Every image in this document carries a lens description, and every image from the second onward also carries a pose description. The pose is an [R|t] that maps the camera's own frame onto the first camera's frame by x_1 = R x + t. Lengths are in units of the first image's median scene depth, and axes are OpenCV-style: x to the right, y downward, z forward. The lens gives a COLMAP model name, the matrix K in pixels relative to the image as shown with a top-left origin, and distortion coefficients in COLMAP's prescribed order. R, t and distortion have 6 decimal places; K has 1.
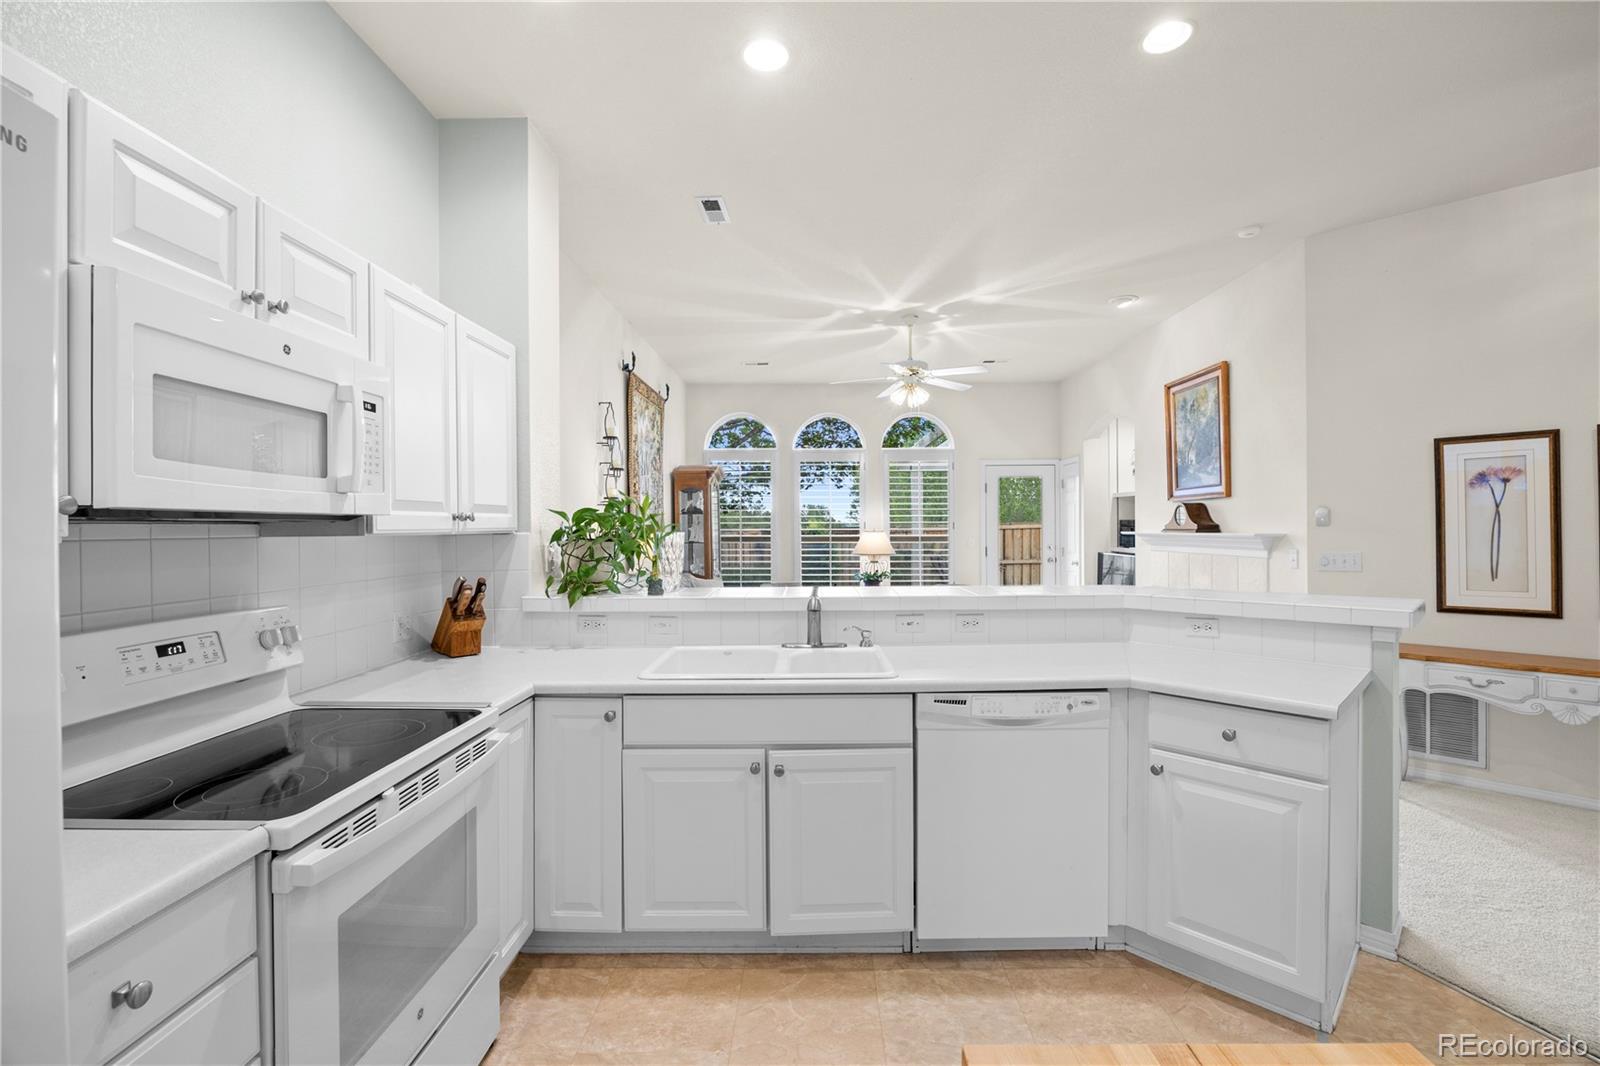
lens RADIAL K [[714.9, 0, 804.3], [0, 714.9, 527.6], [0, 0, 1]] dist [-0.003674, -0.000235]
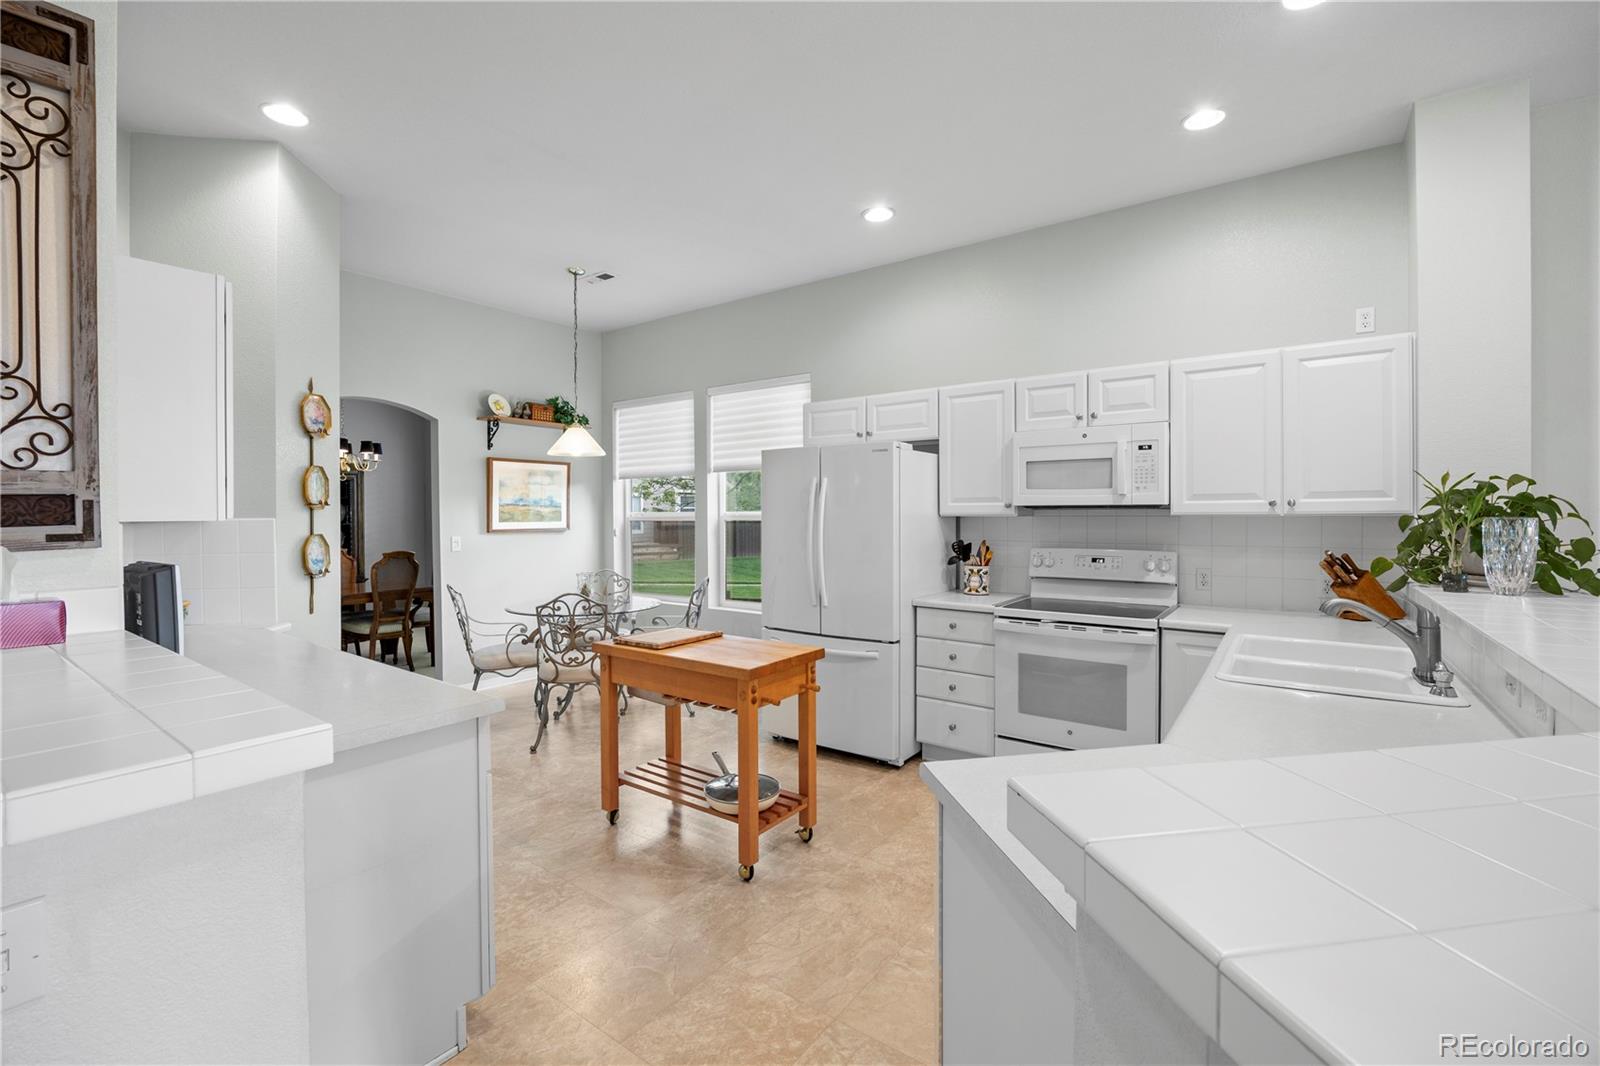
lens RADIAL K [[695.4, 0, 801.4], [0, 695.4, 519.4], [0, 0, 1]] dist [-0.017848, -0.000167]
pose [[-0.579248, 0.016777, -0.814979, 0.727438], [0.005412, 0.999845, 0.016736, -0.007533], [0.815134, 0.005283, -0.579249, 0.677827]]
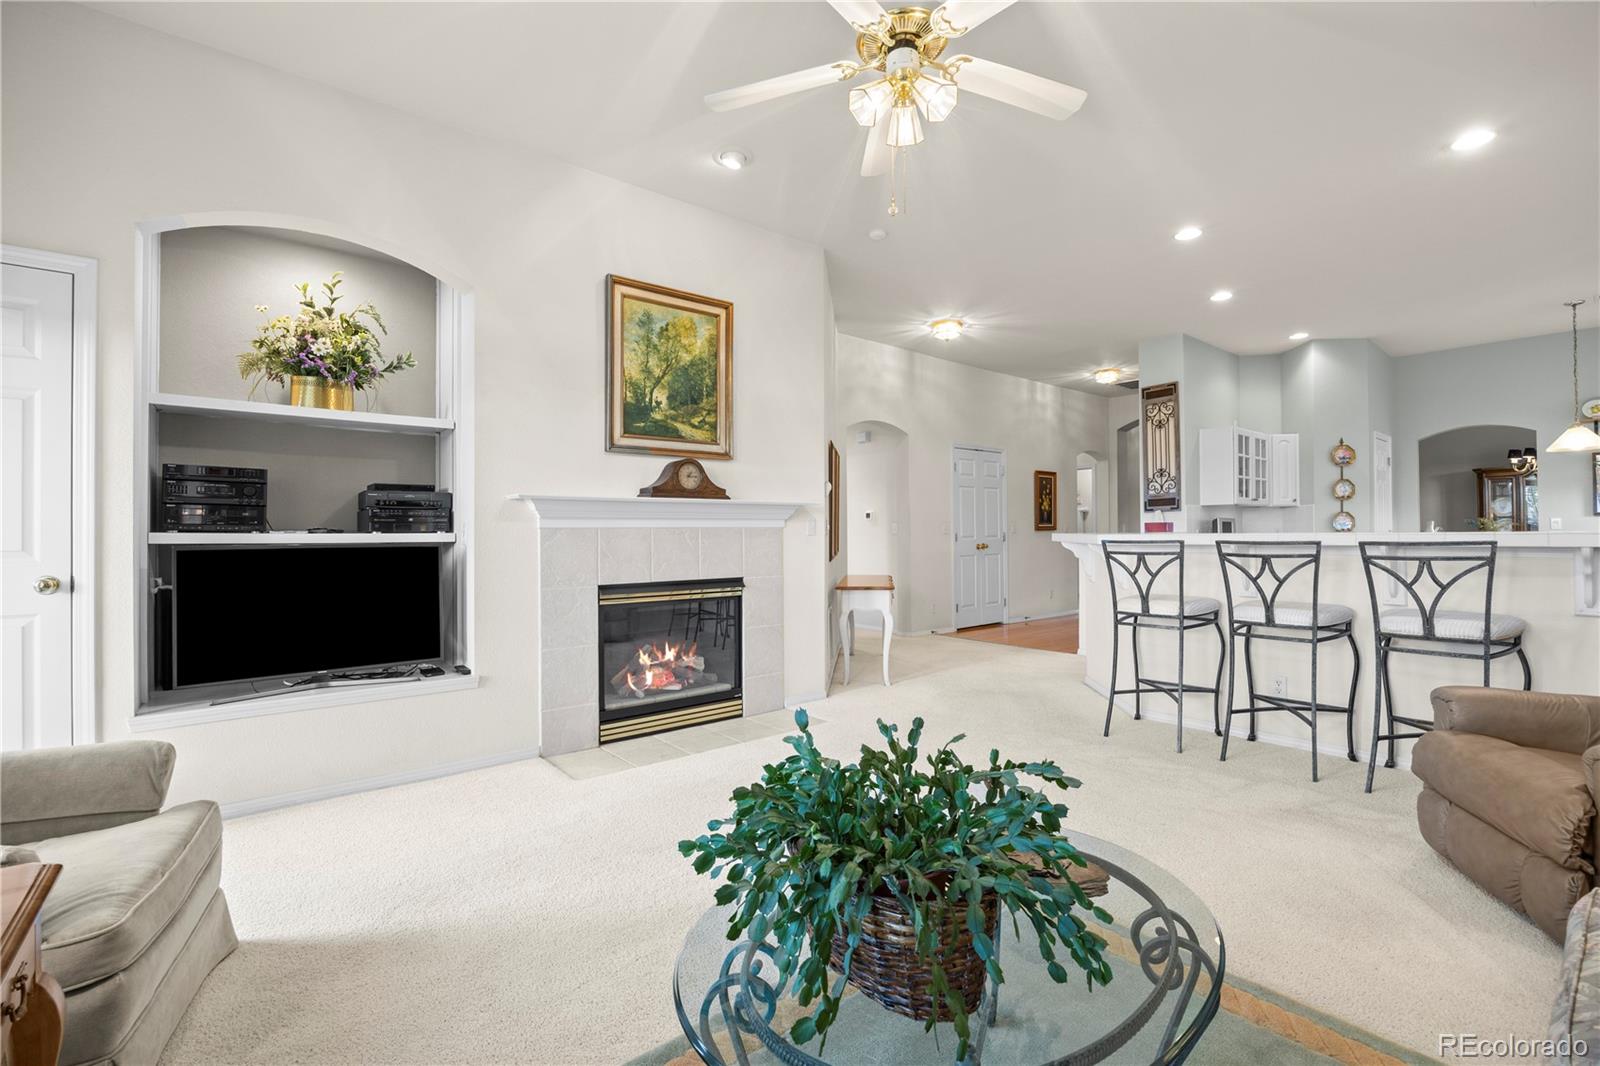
lens RADIAL K [[714.9, 0, 804.3], [0, 714.9, 527.6], [0, 0, 1]] dist [-0.003674, -0.000235]
pose [[-0.656372, 0.017740, 0.754229, -0.165705], [0.013919, 0.999838, -0.011405, 0.069650], [-0.754309, 0.003012, -0.656513, 2.071646]]
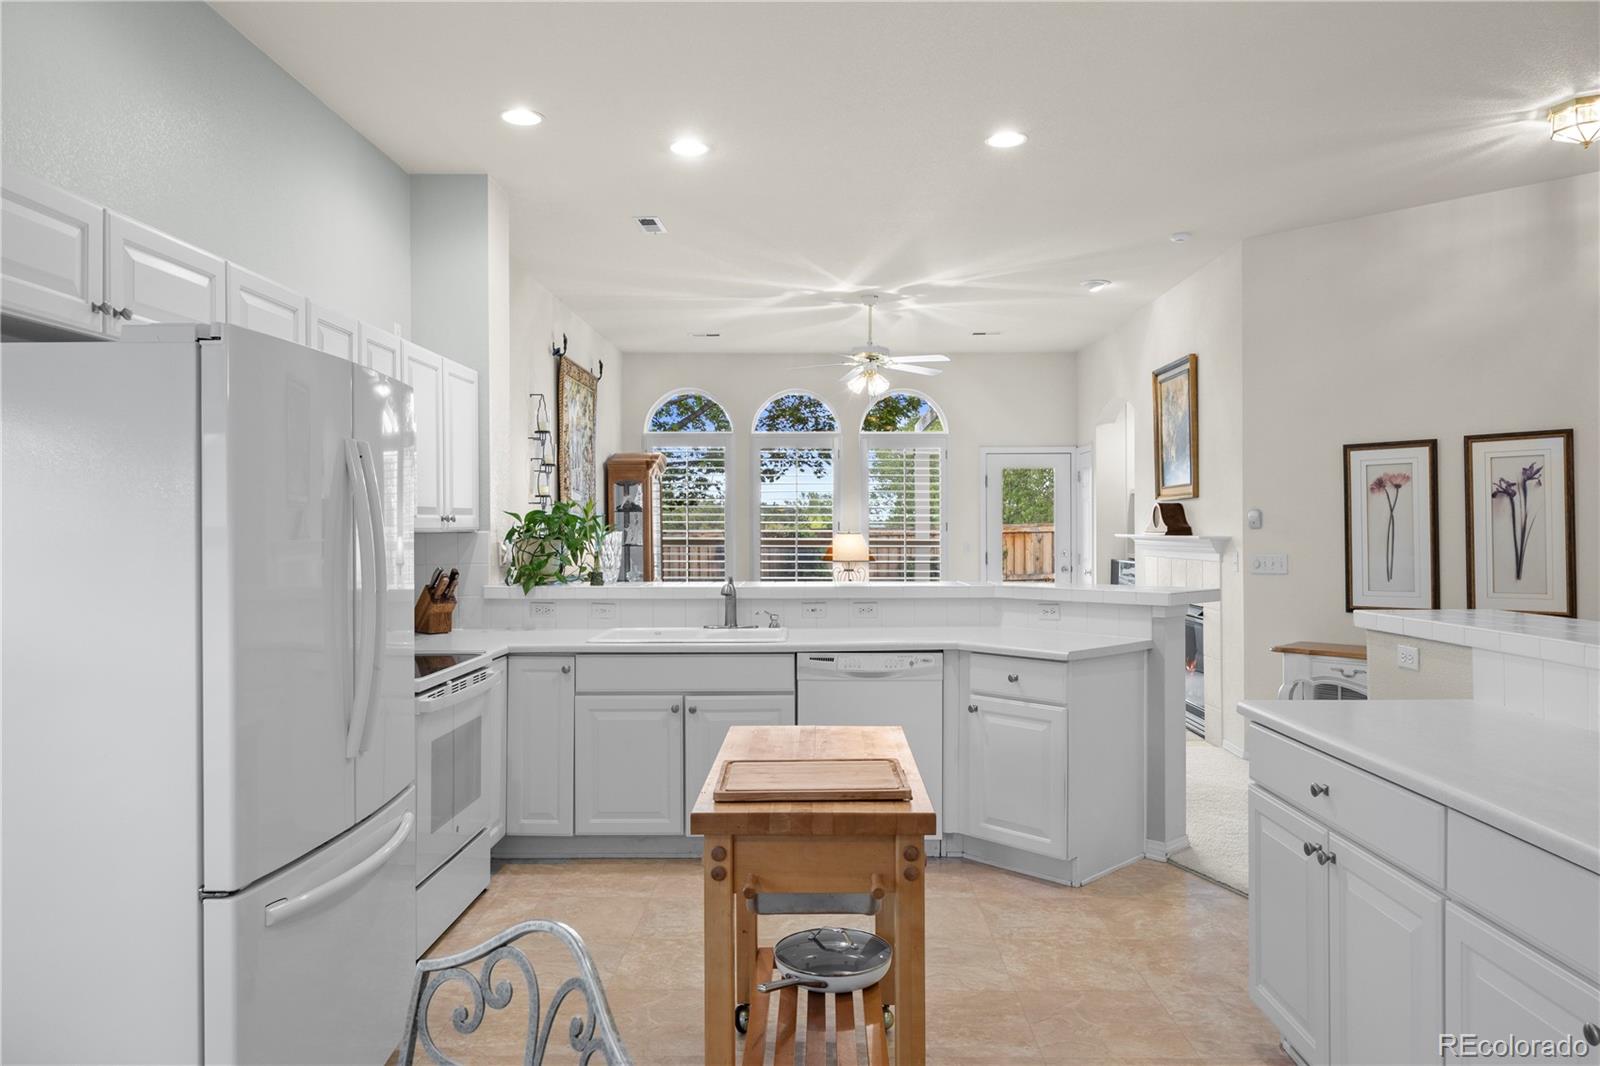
lens RADIAL K [[1100.6, 0, 796.6], [0, 1100.6, 527.8], [0, 0, 1]] dist [0.043123, 0.000037]
pose [[0.999979, 0.004173, -0.004981, 0.100998], [-0.004177, 0.999991, -0.000729, 0.000373], [0.004978, 0.000750, 0.999987, -0.639640]]
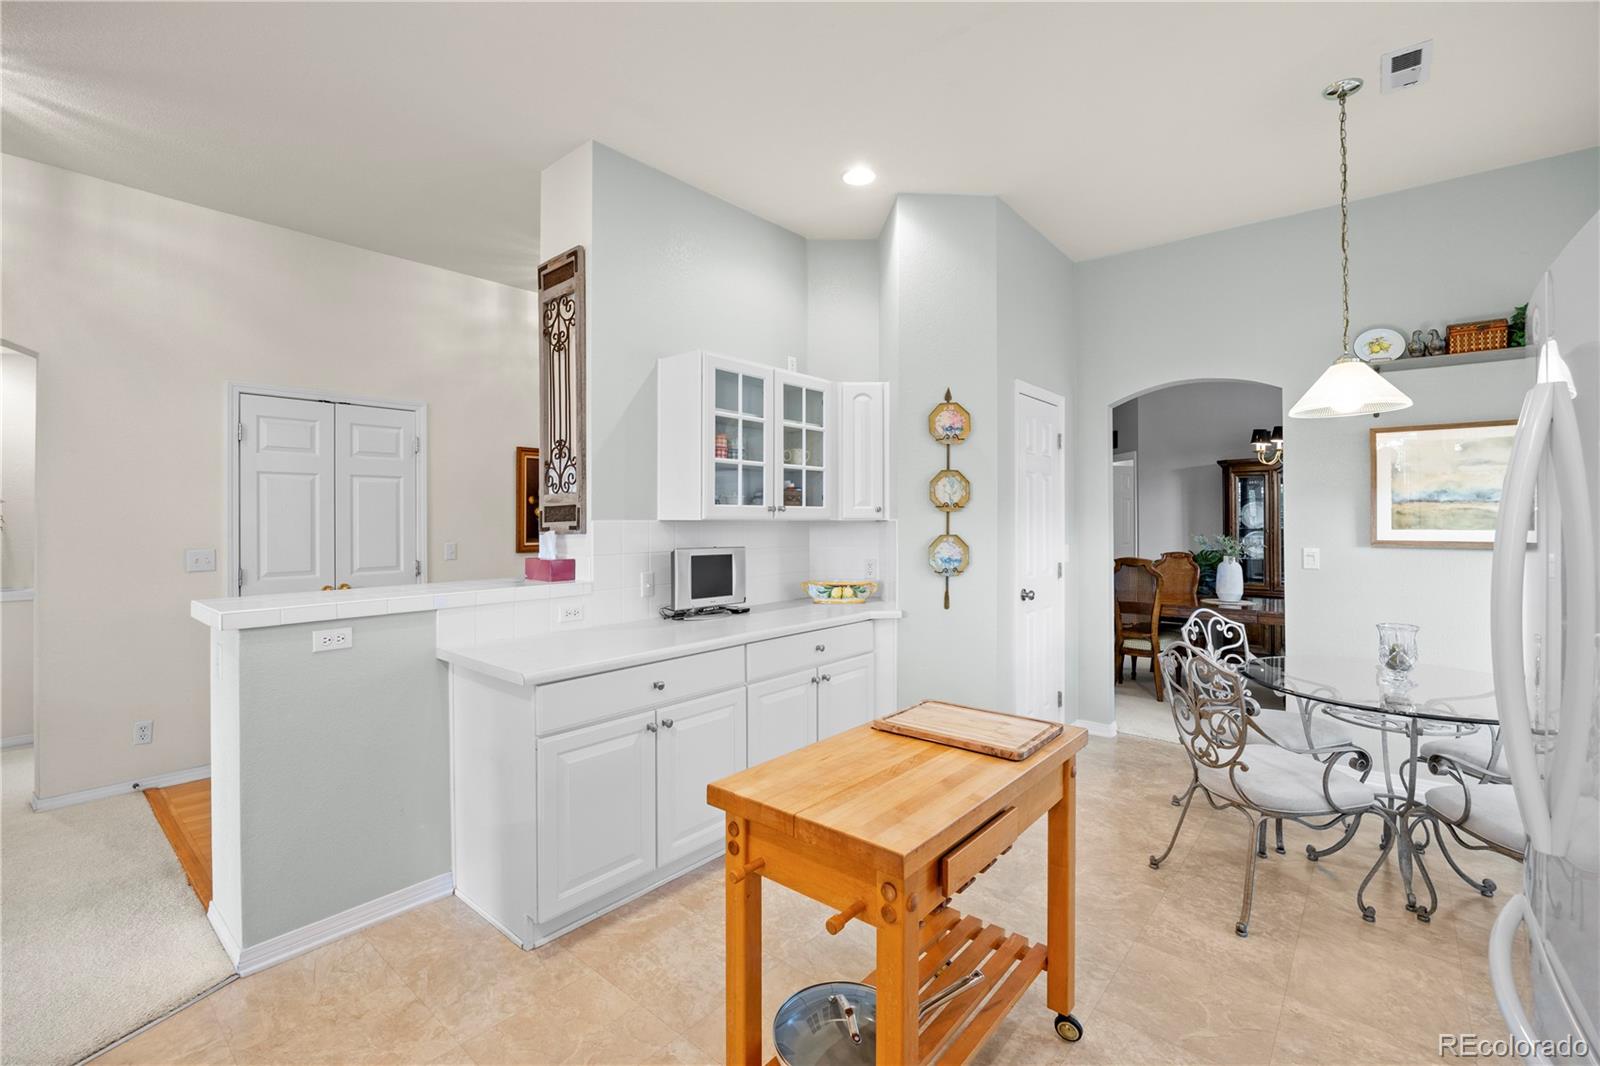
lens RADIAL K [[695.4, 0, 801.4], [0, 695.4, 519.4], [0, 0, 1]] dist [-0.017848, -0.000167]
pose [[-0.768662, 0.007455, 0.639611, -0.119615], [0.007824, 0.999967, -0.002253, 0.002905], [-0.639607, 0.003273, -0.768695, 0.505474]]
